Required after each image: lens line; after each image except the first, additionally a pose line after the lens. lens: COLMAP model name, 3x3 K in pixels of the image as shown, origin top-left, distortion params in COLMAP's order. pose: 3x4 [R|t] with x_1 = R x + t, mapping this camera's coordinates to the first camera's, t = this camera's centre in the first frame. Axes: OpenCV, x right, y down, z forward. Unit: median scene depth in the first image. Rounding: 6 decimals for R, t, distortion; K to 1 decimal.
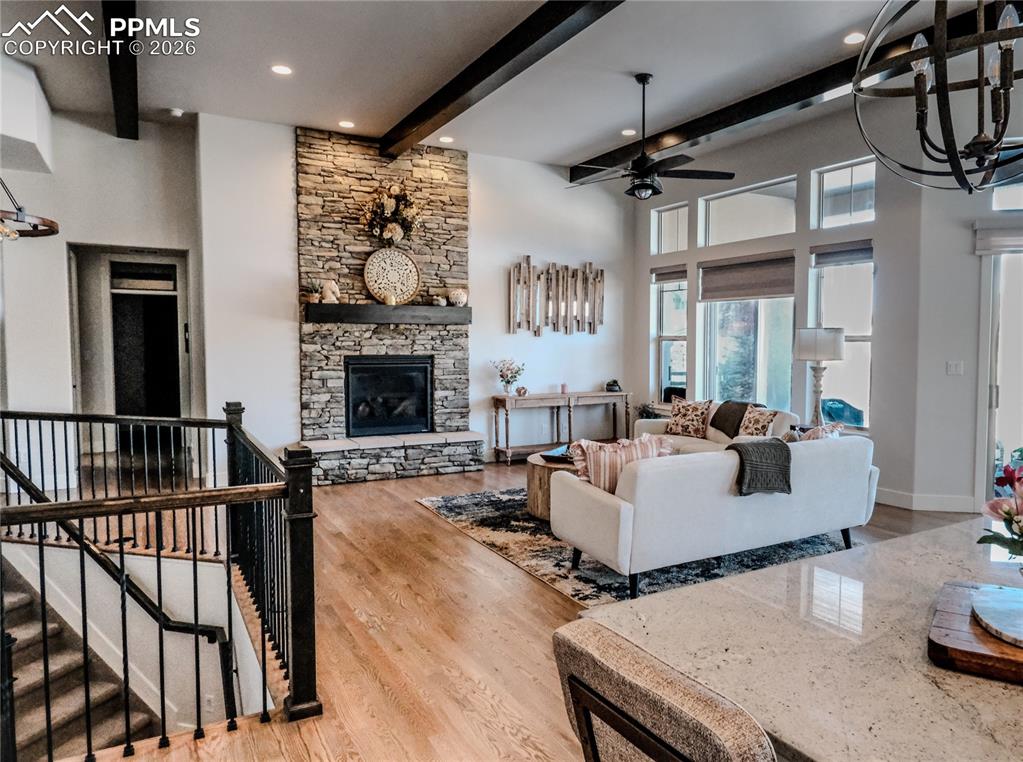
lens RADIAL K [[710.6, 0, 513.4], [0, 710.6, 378.3], [0, 0, 1]] dist [-0.006409, -0.000134]
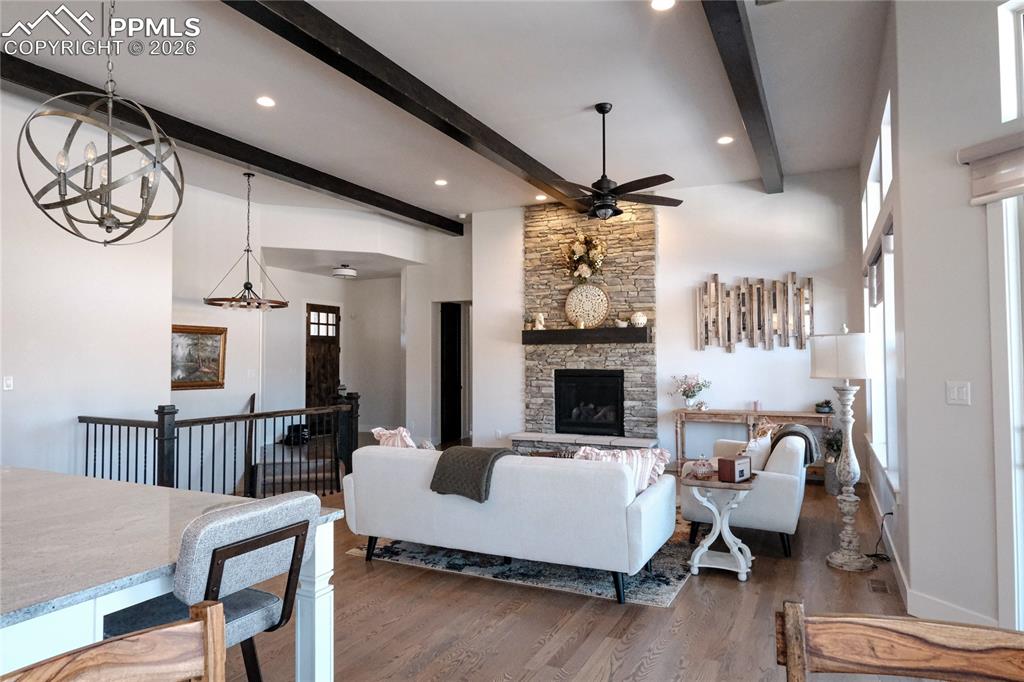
lens RADIAL K [[606.0, 0, 514.1], [0, 606.0, 345.6], [0, 0, 1]] dist [-0.009113, -0.000046]
pose [[0.576834, -0.025033, -0.816478, 0.619270], [-0.041765, 0.997319, -0.060083, -0.005166], [0.815793, 0.068758, 0.574242, 0.292590]]
